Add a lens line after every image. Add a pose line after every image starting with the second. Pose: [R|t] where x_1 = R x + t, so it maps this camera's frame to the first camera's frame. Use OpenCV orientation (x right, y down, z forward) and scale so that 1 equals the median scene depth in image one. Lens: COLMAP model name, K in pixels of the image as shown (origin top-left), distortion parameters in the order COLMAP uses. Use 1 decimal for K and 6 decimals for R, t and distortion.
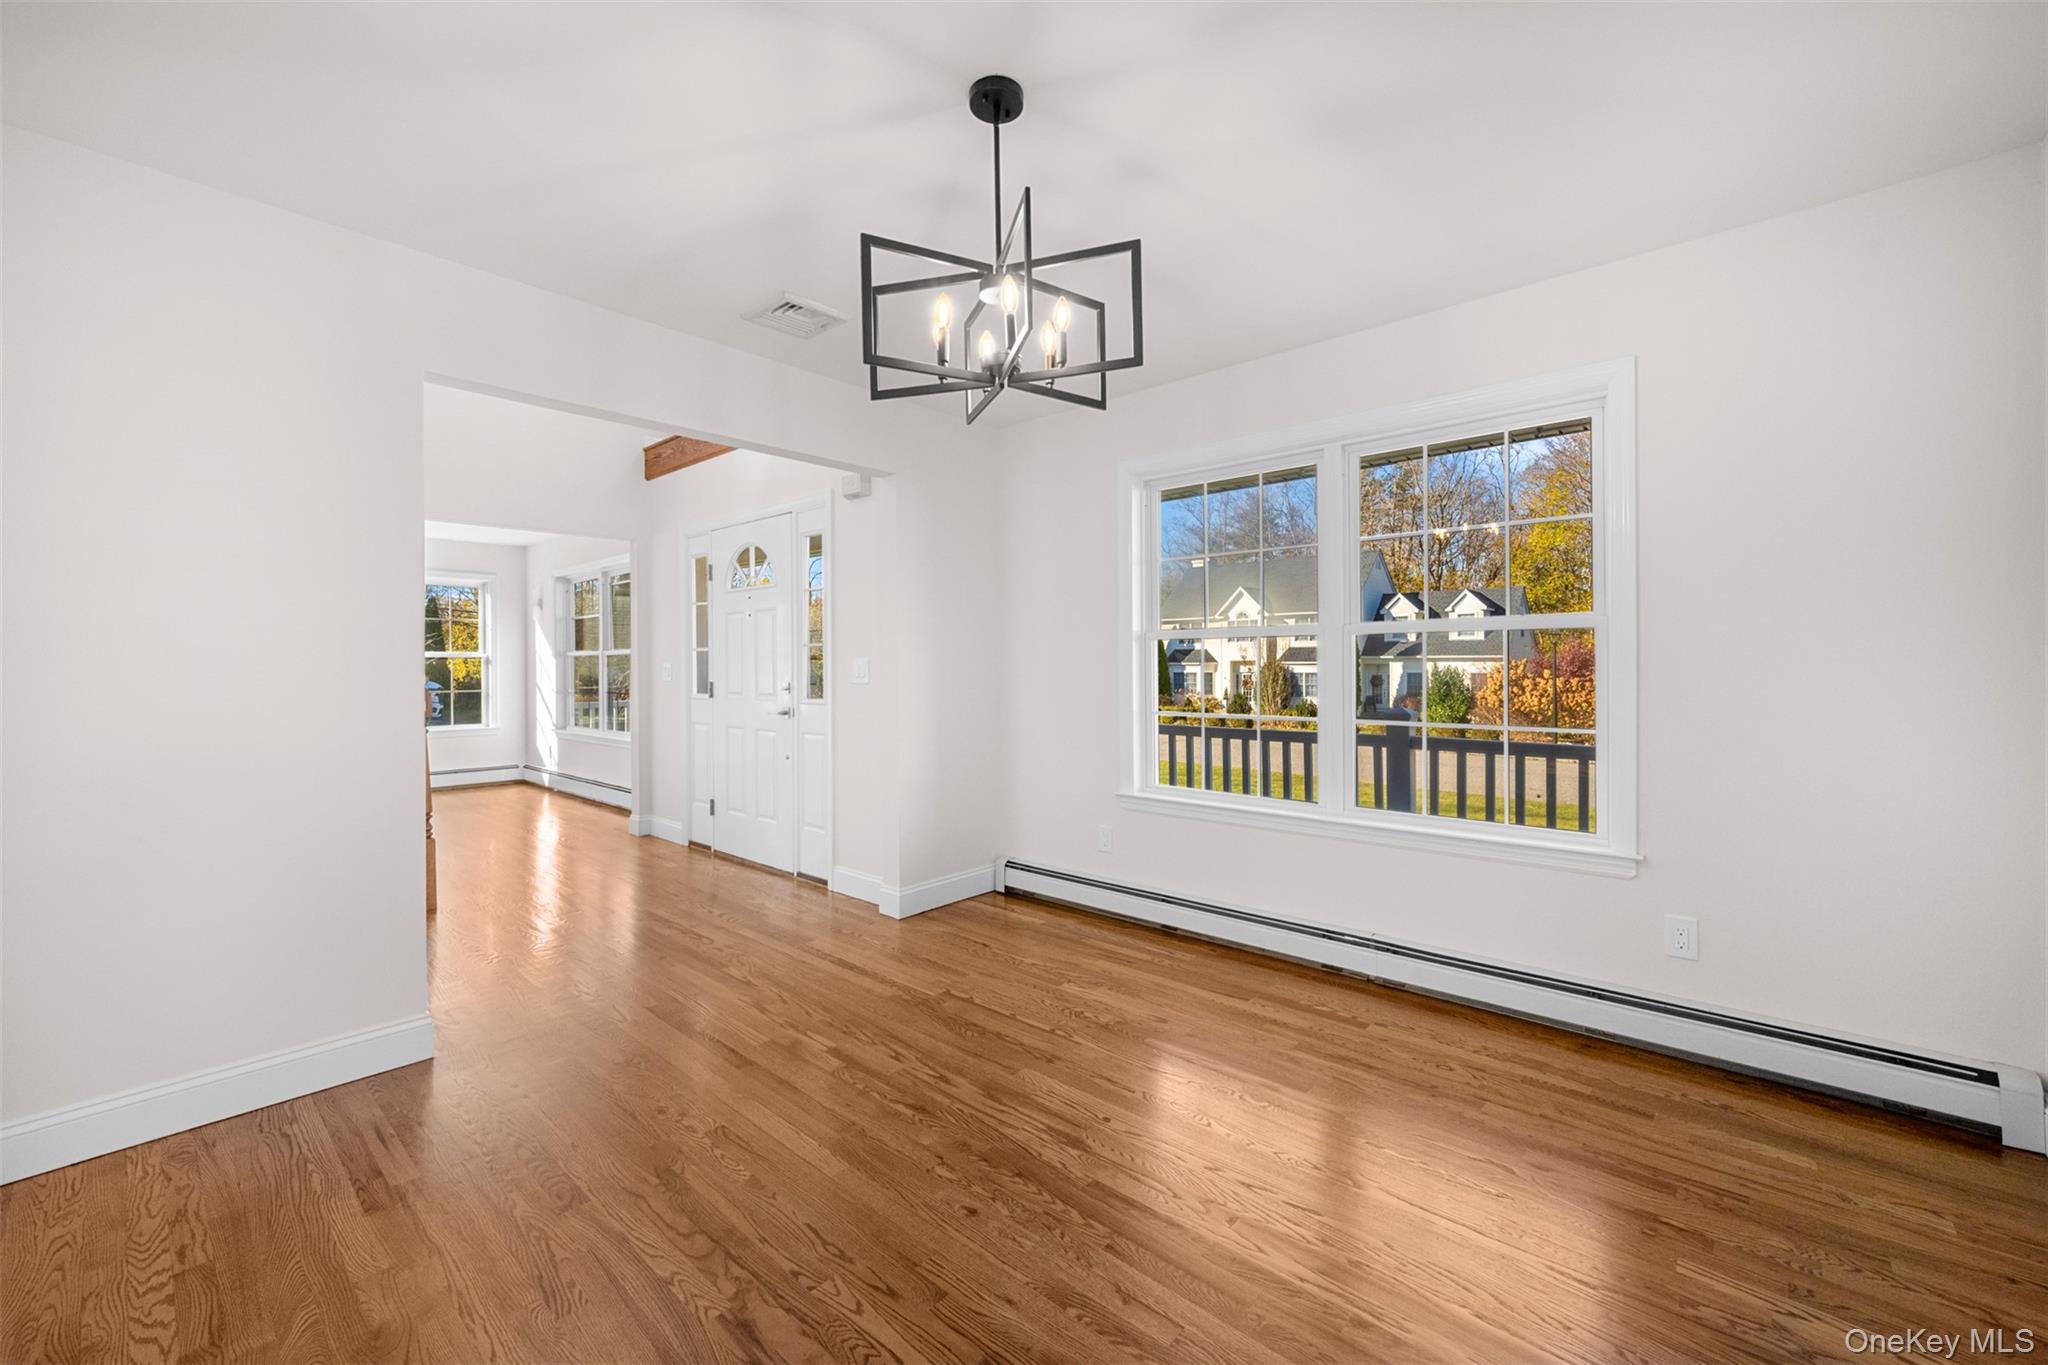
lens RADIAL K [[813.6, 0, 1019.0], [0, 813.6, 673.0], [0, 0, 1]] dist [-0.002196, 0.000235]
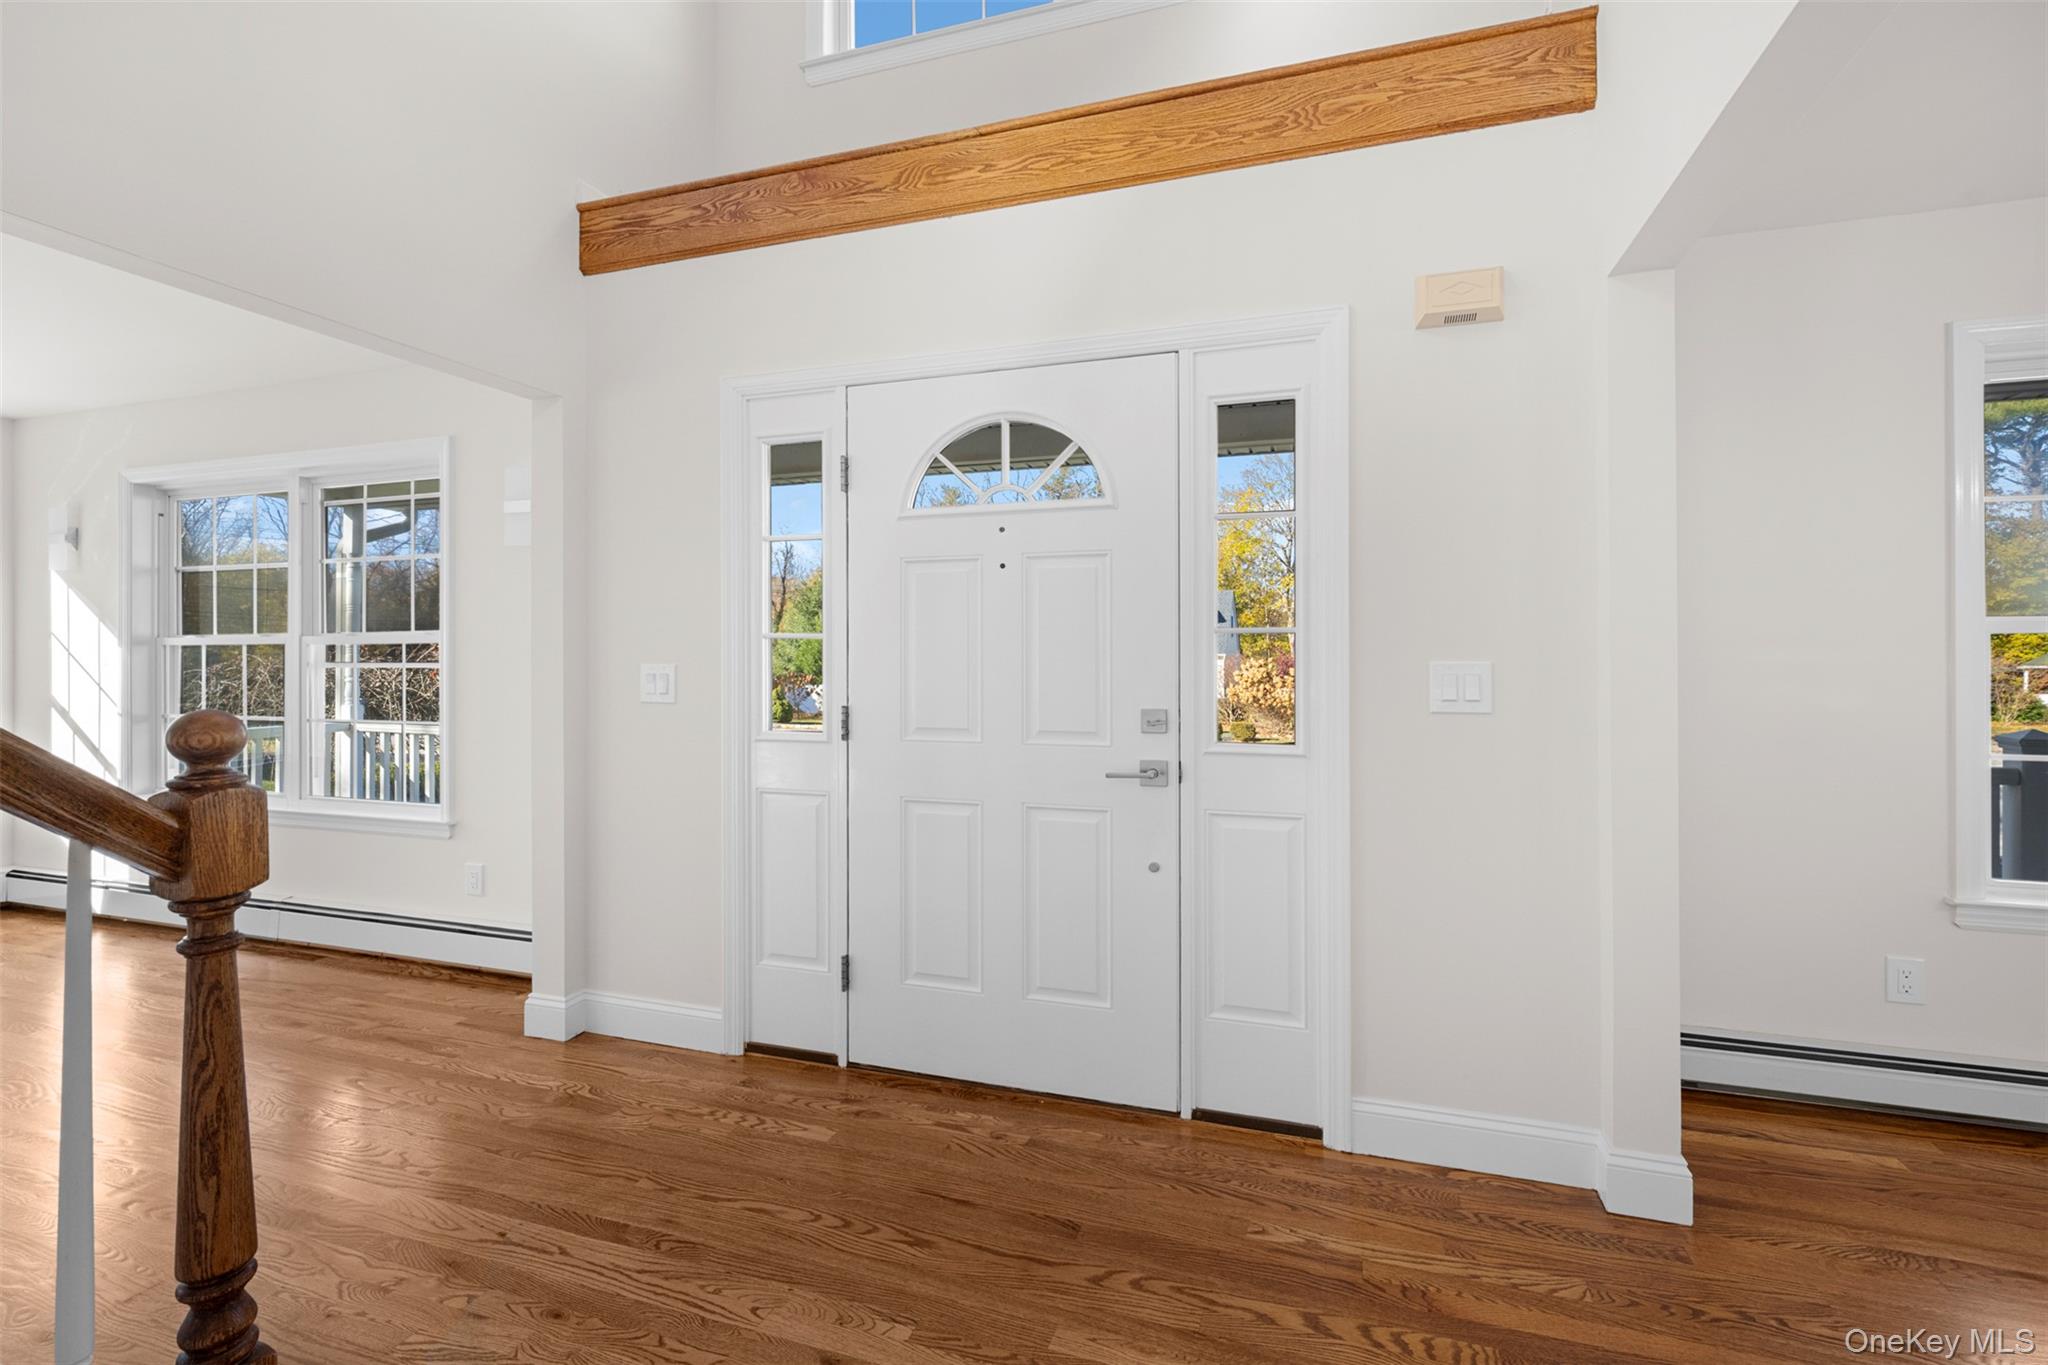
lens RADIAL K [[813.6, 0, 1032.5], [0, 813.6, 665.5], [0, 0, 1]] dist [-0.002196, 0.000235]
pose [[0.897118, 0.001090, 0.441790, -0.431923], [0.000211, 0.999996, -0.002896, -0.010450], [-0.441791, 0.002691, 0.897114, 0.466953]]
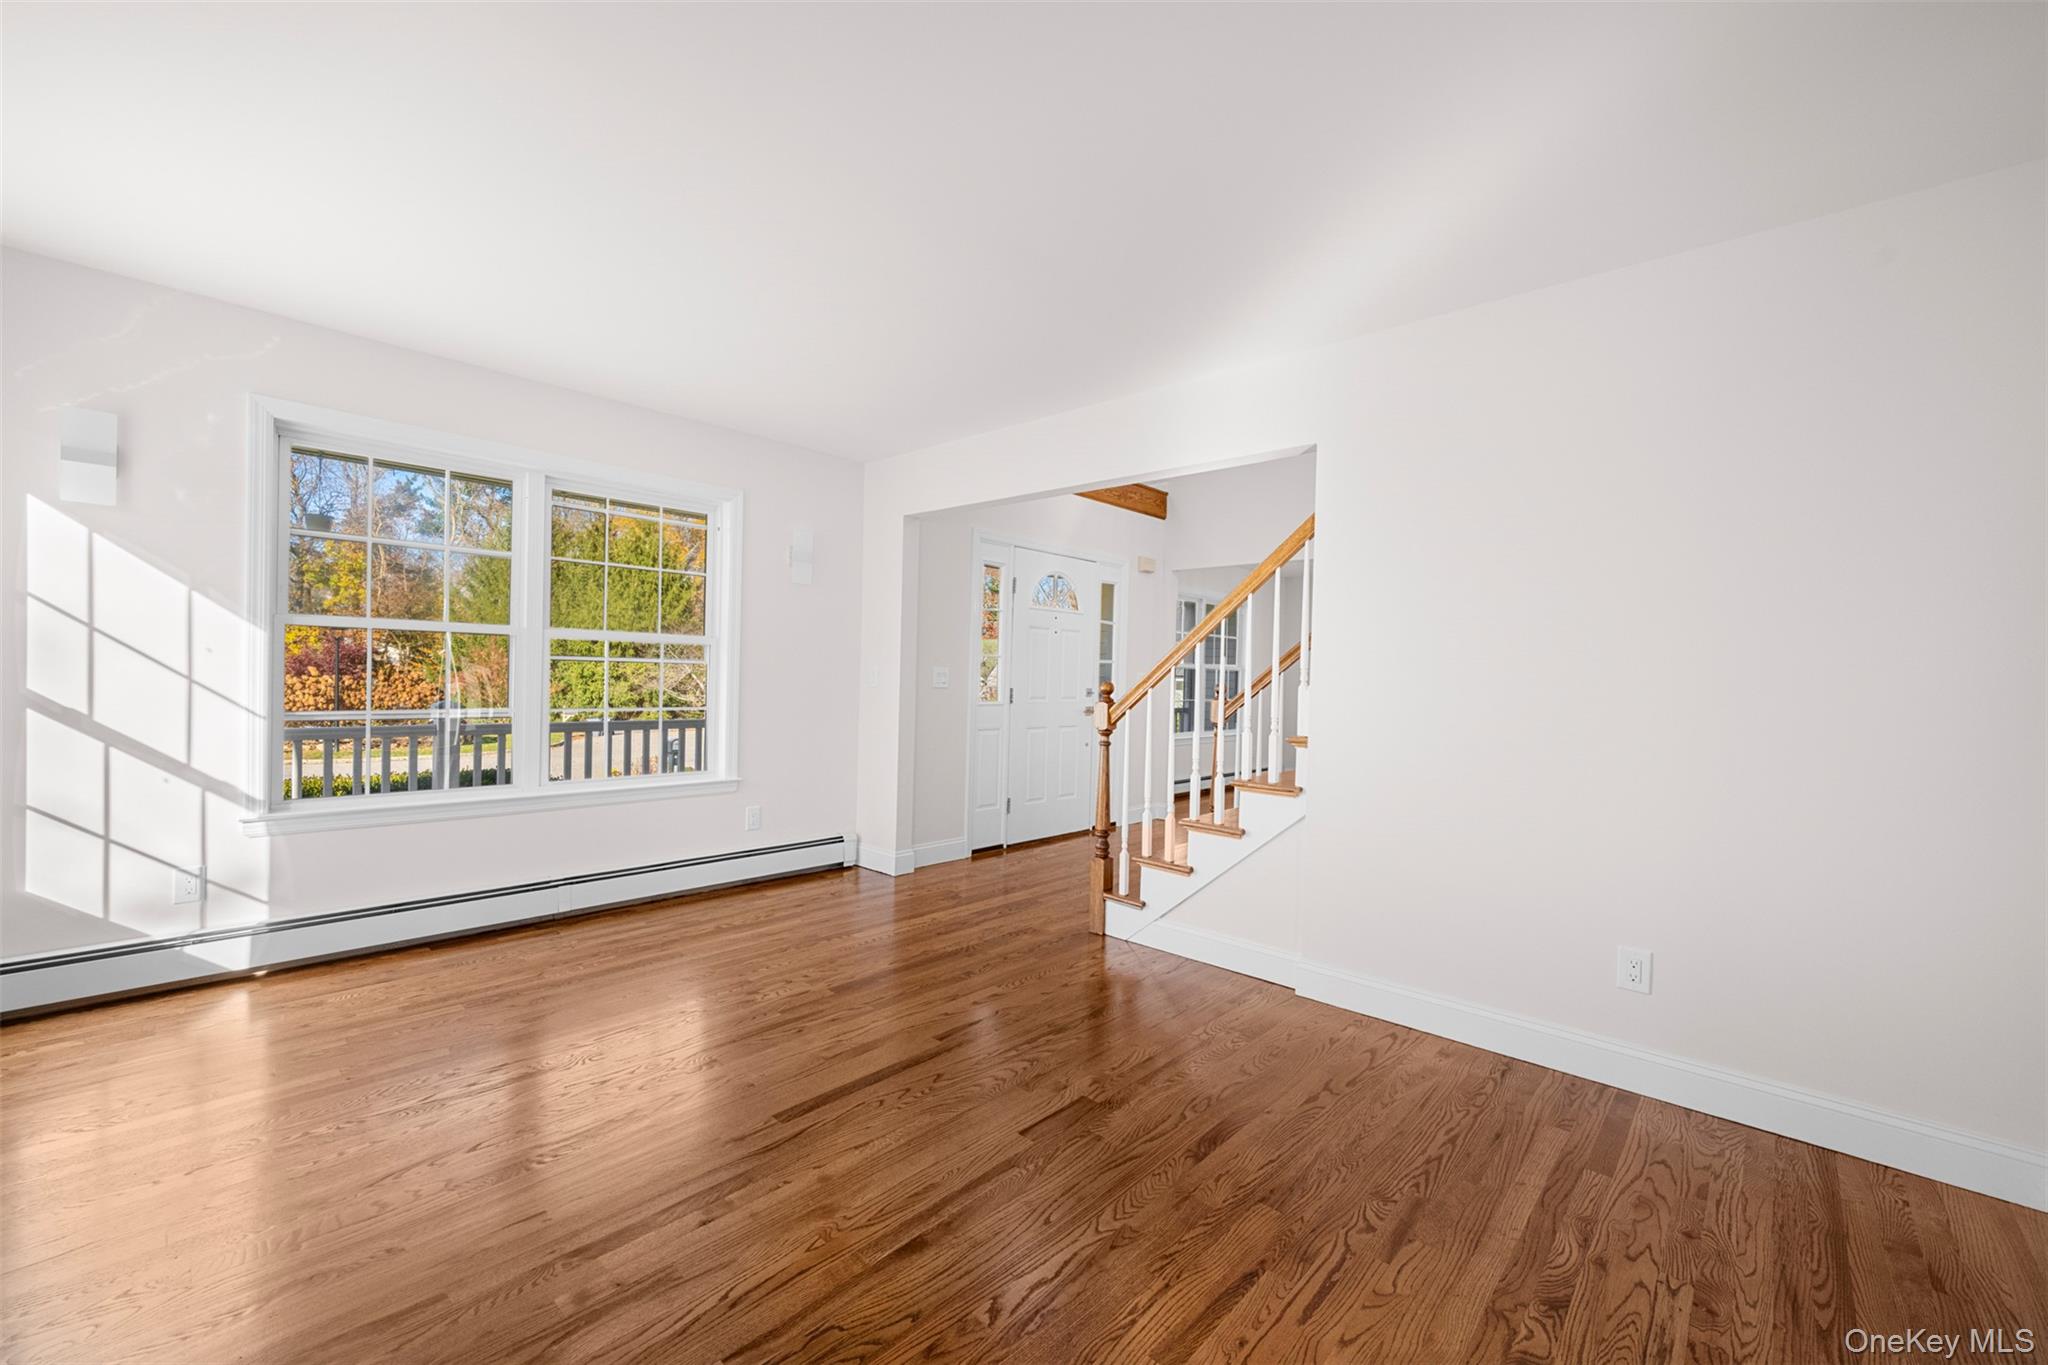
lens RADIAL K [[813.6, 0, 1017.8], [0, 813.6, 679.3], [0, 0, 1]] dist [-0.002196, 0.000235]
pose [[-0.012109, -0.011470, 0.999861, -1.280955], [-0.024882, 0.999628, 0.011166, -0.012062], [-0.999617, -0.024743, -0.012390, 0.888882]]
